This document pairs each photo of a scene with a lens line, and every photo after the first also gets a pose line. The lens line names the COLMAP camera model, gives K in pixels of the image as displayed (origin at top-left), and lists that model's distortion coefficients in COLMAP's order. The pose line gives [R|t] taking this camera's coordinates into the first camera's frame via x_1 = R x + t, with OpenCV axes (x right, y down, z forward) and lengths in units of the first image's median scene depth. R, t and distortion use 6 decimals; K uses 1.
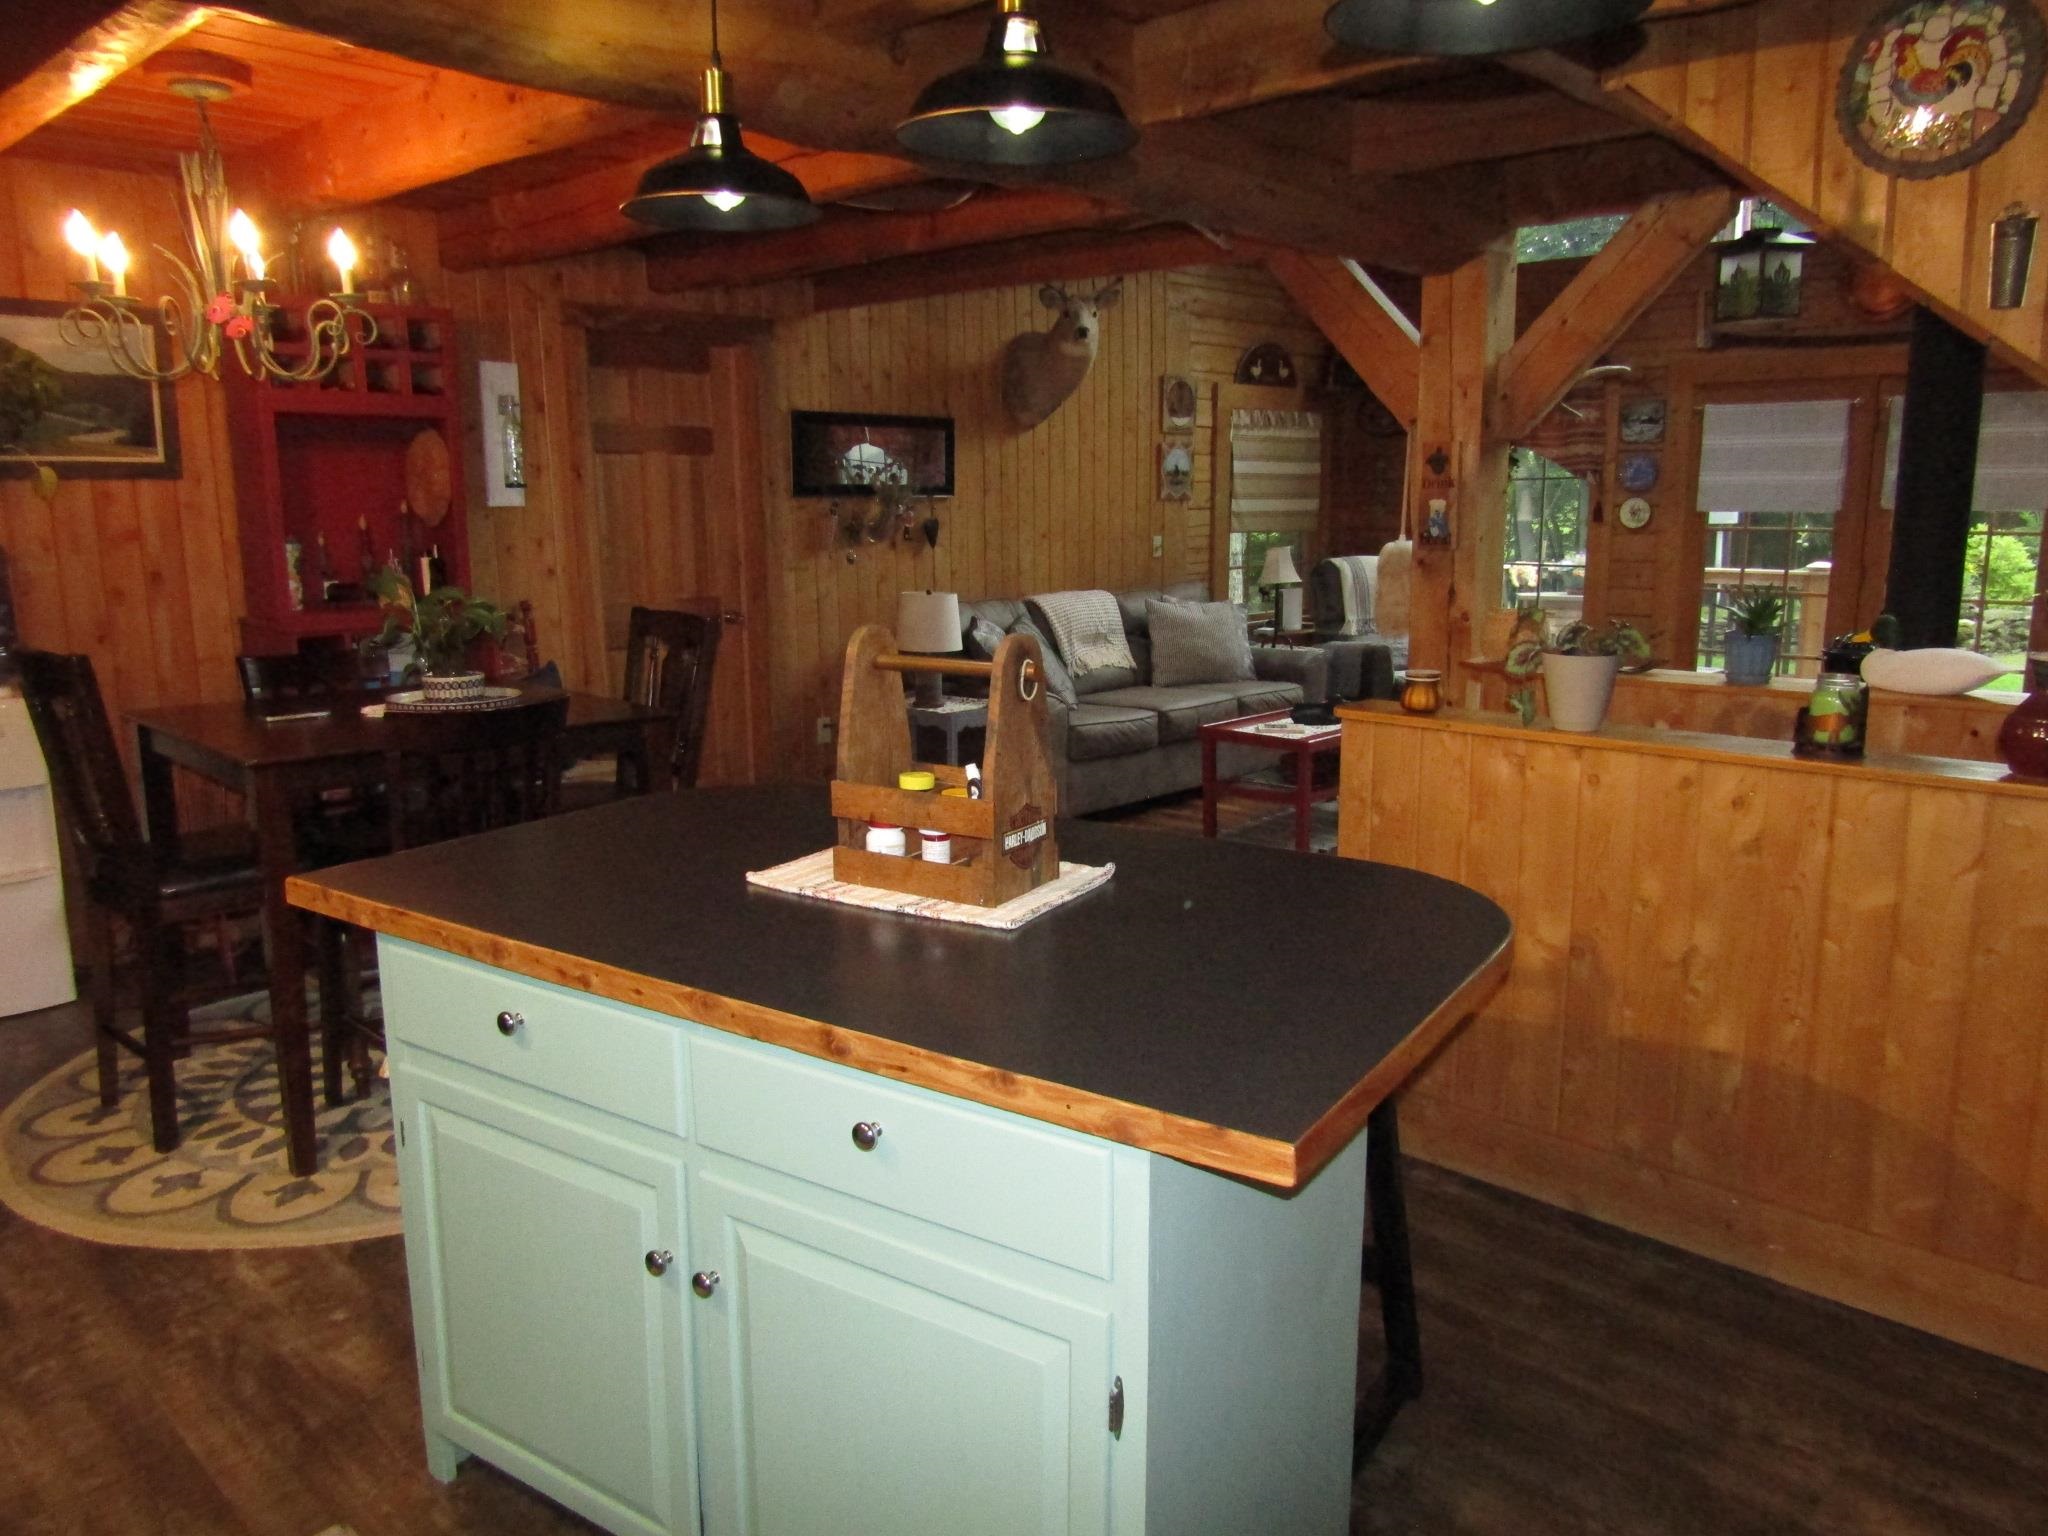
lens RADIAL K [[1448.5, 0, 1016.8], [0, 1448.5, 767.6], [0, 0, 1]] dist [-0.012688, 0.001042]
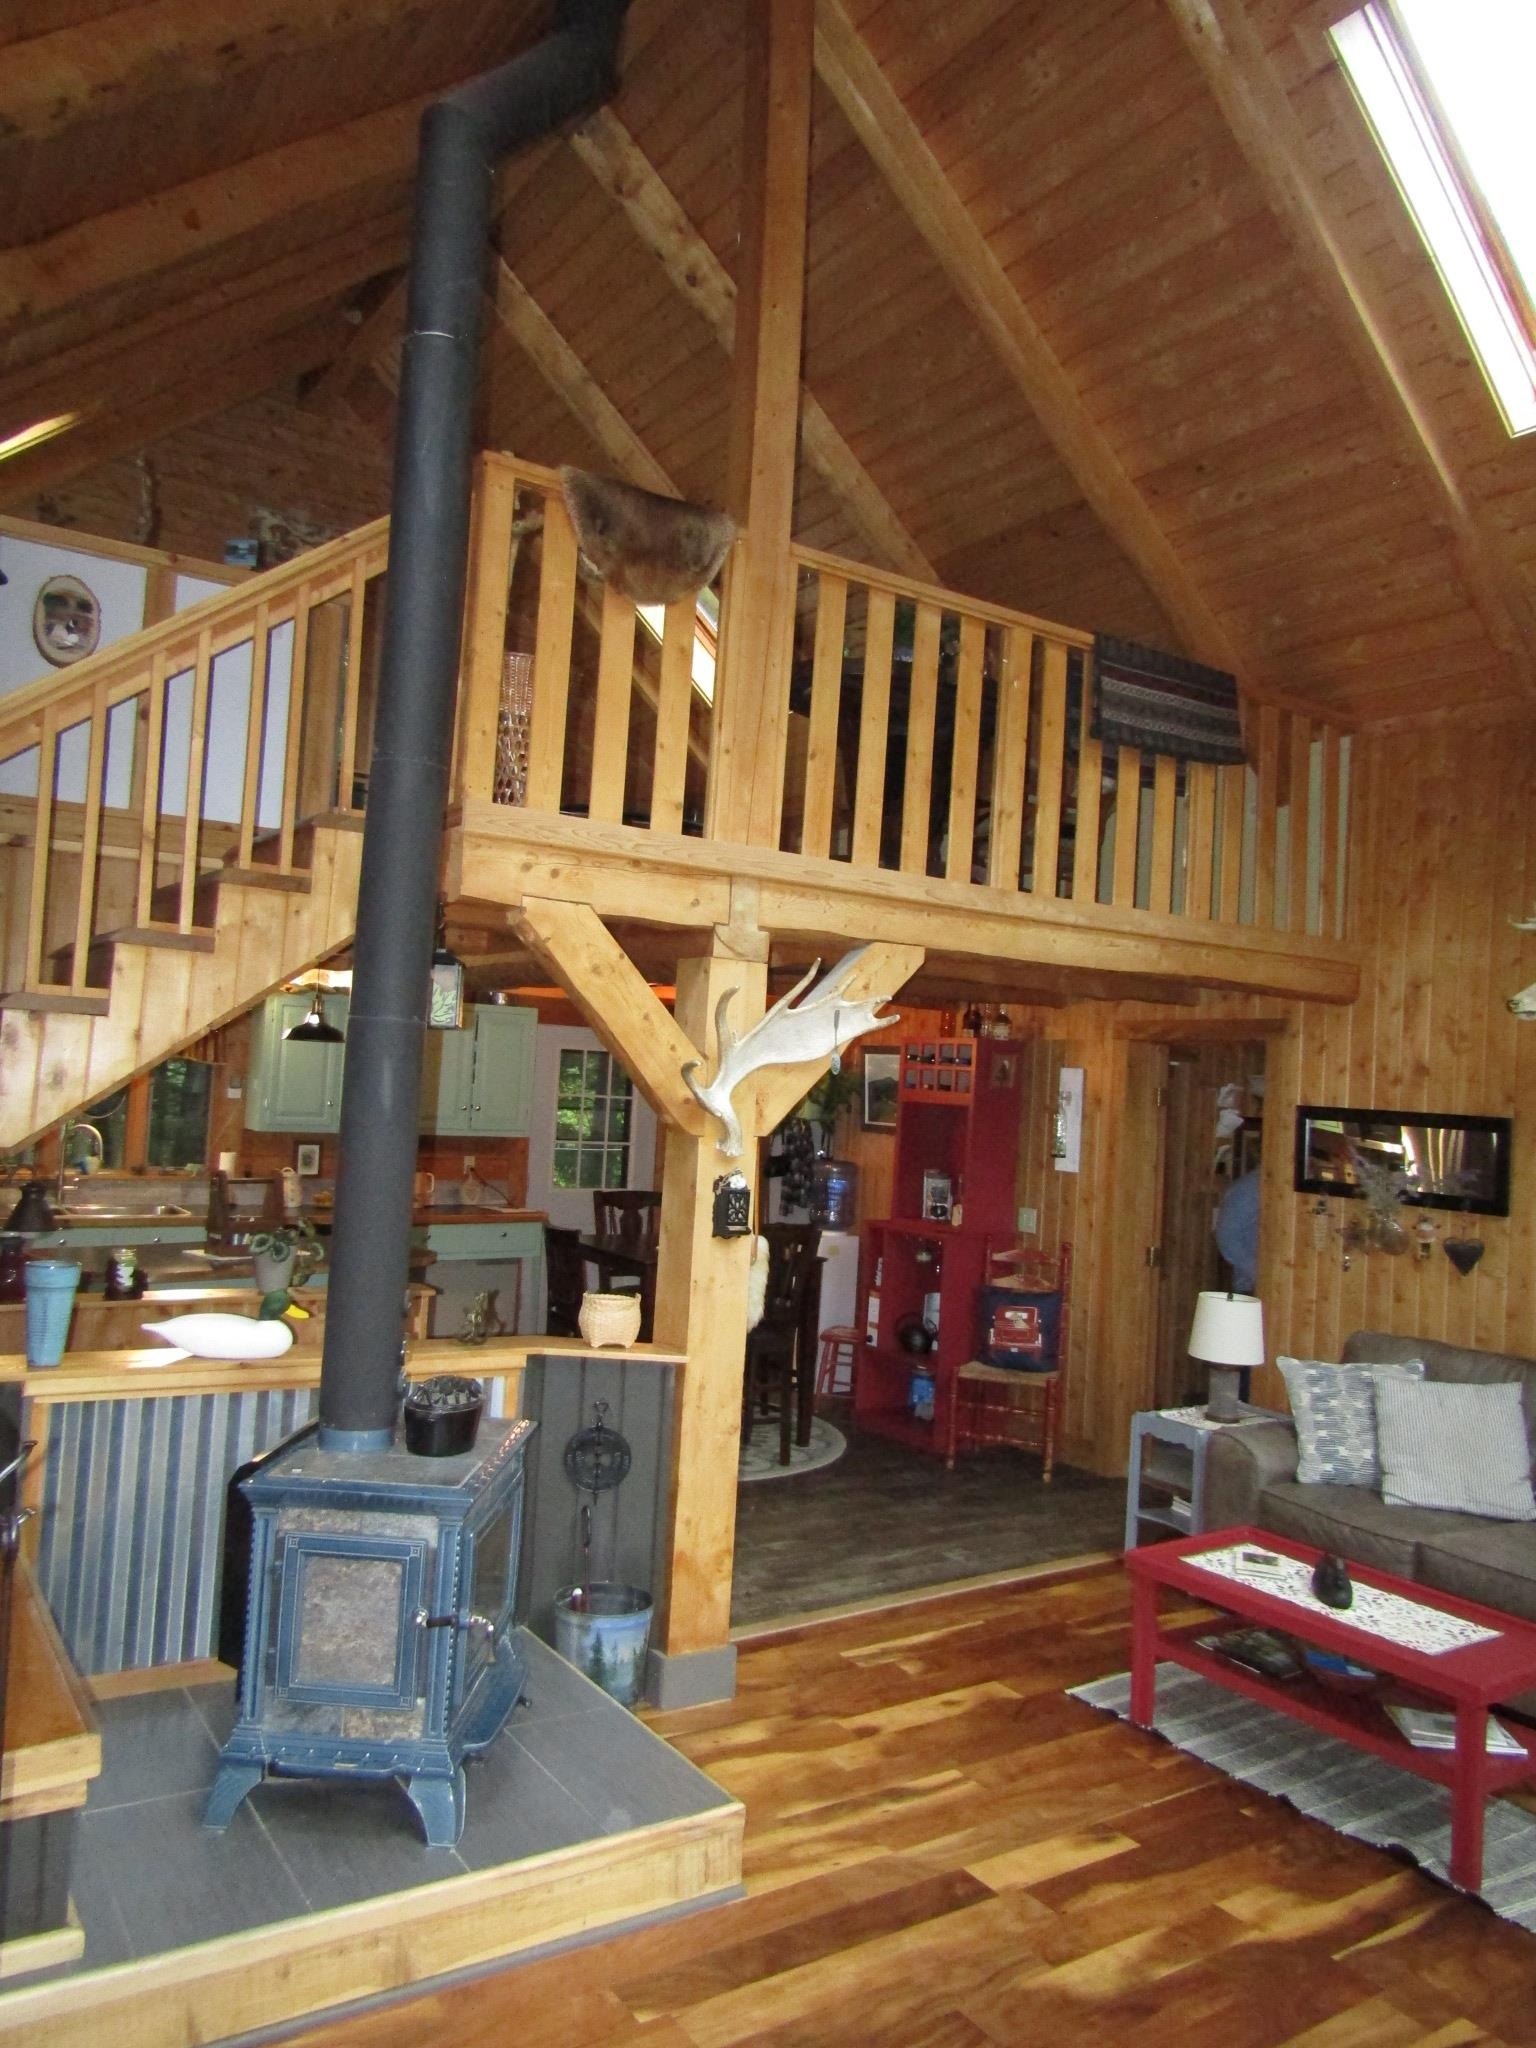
lens RADIAL K [[1448.5, 0, 794.7], [0, 1448.5, 1014.1], [0, 0, 1]] dist [-0.012688, 0.001042]
pose [[-0.193207, -0.056682, -0.979519, 0.703679], [-0.238824, 0.971020, -0.009083, -0.172679], [0.951648, 0.232178, -0.201145, 0.682962]]
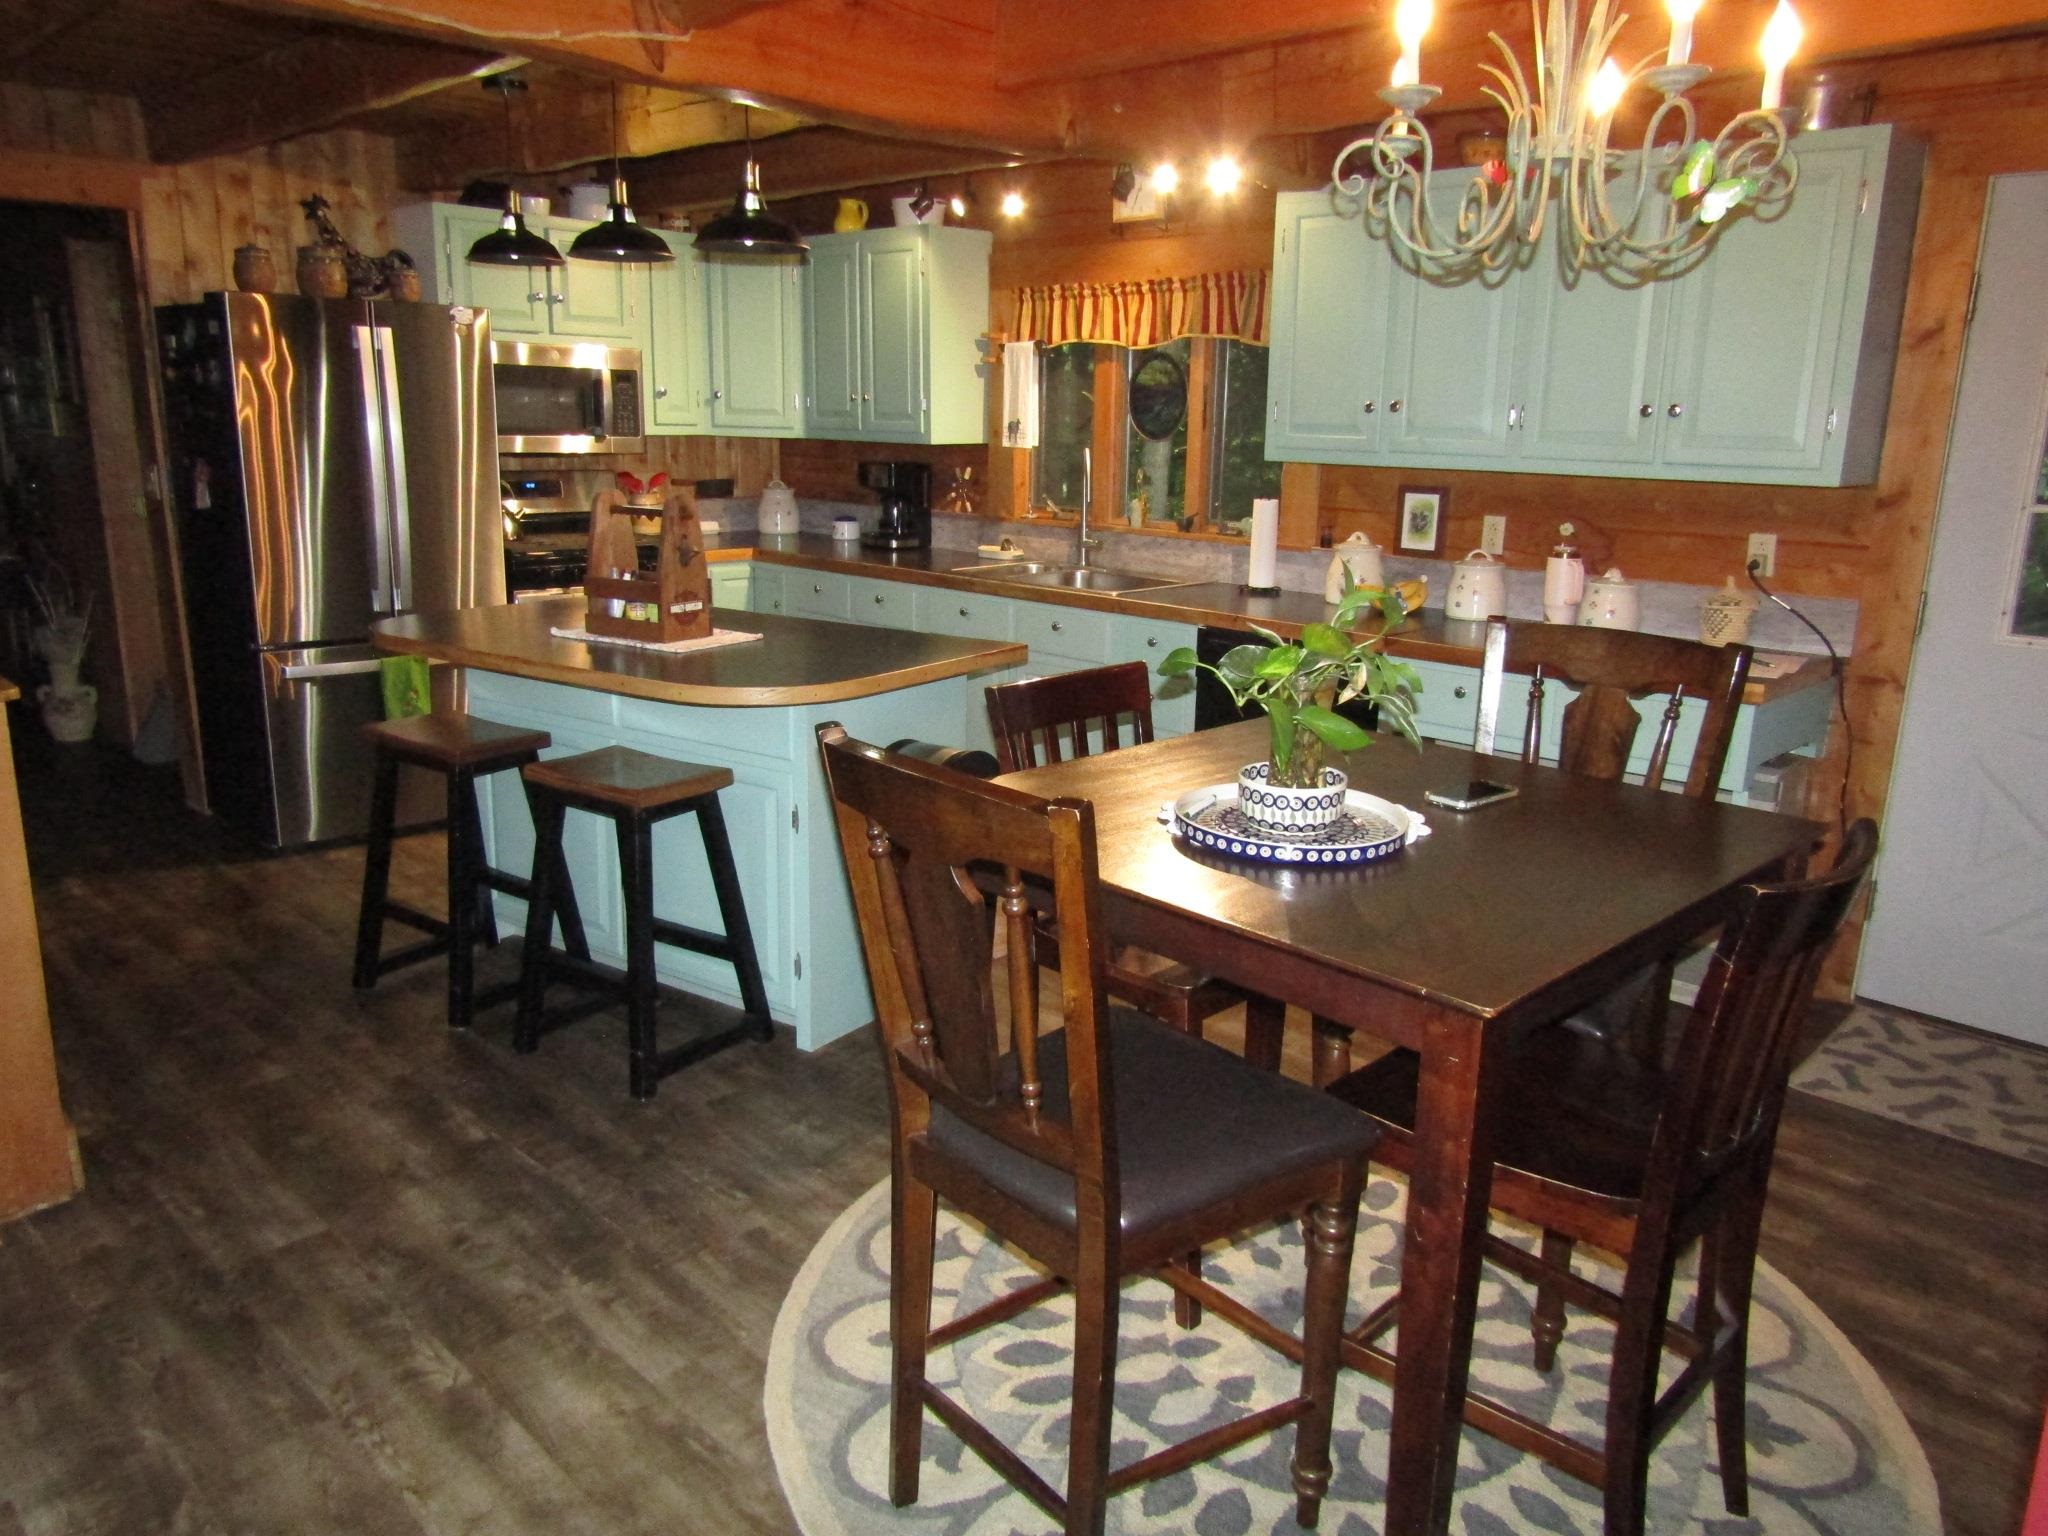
lens RADIAL K [[1448.5, 0, 1037.2], [0, 1448.5, 773.3], [0, 0, 1]] dist [-0.012688, 0.001042]
pose [[-0.999825, -0.018722, -0.000393, -0.146135], [-0.017118, 0.905233, 0.424571, -0.141935], [-0.007593, 0.424504, -0.905394, 0.712249]]
